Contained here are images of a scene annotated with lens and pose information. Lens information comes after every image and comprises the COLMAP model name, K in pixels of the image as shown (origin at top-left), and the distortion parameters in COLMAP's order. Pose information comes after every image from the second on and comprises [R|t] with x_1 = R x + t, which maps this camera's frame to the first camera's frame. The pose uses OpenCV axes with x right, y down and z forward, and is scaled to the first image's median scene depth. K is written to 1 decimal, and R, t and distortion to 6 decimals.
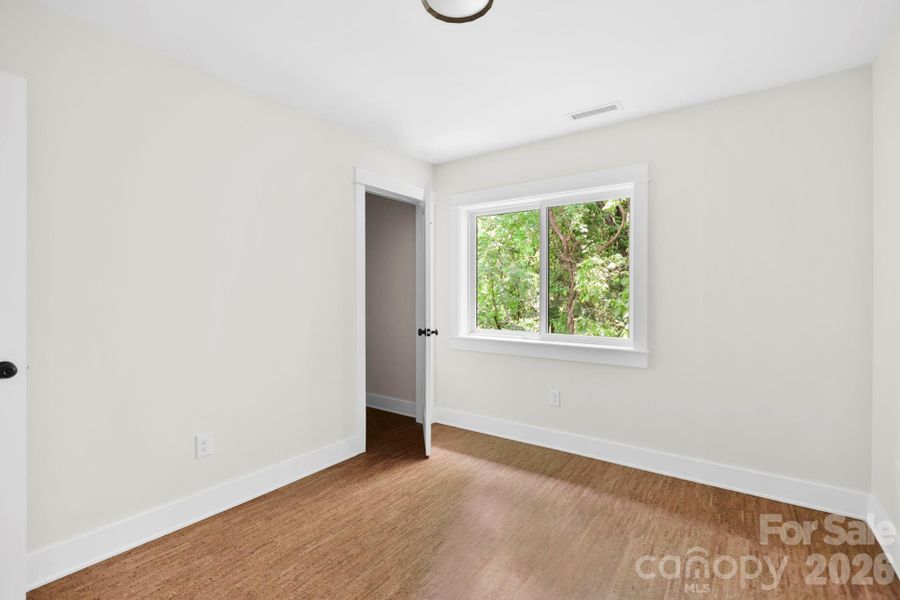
lens RADIAL K [[410.2, 0, 450.2], [0, 410.2, 294.1], [0, 0, 1]] dist [0.003530, 0.000351]
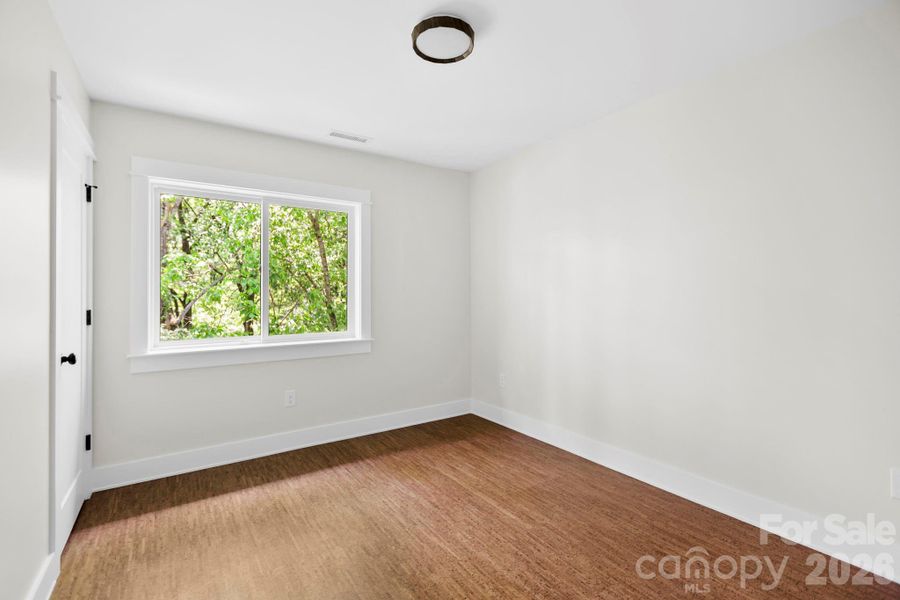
lens RADIAL K [[410.2, 0, 450.0], [0, 410.2, 287.4], [0, 0, 1]] dist [0.003530, 0.000351]
pose [[0.361128, 0.004953, 0.932503, -0.615002], [0.002015, 0.999979, -0.006092, -0.012824], [-0.932514, 0.004079, 0.361111, 0.315443]]
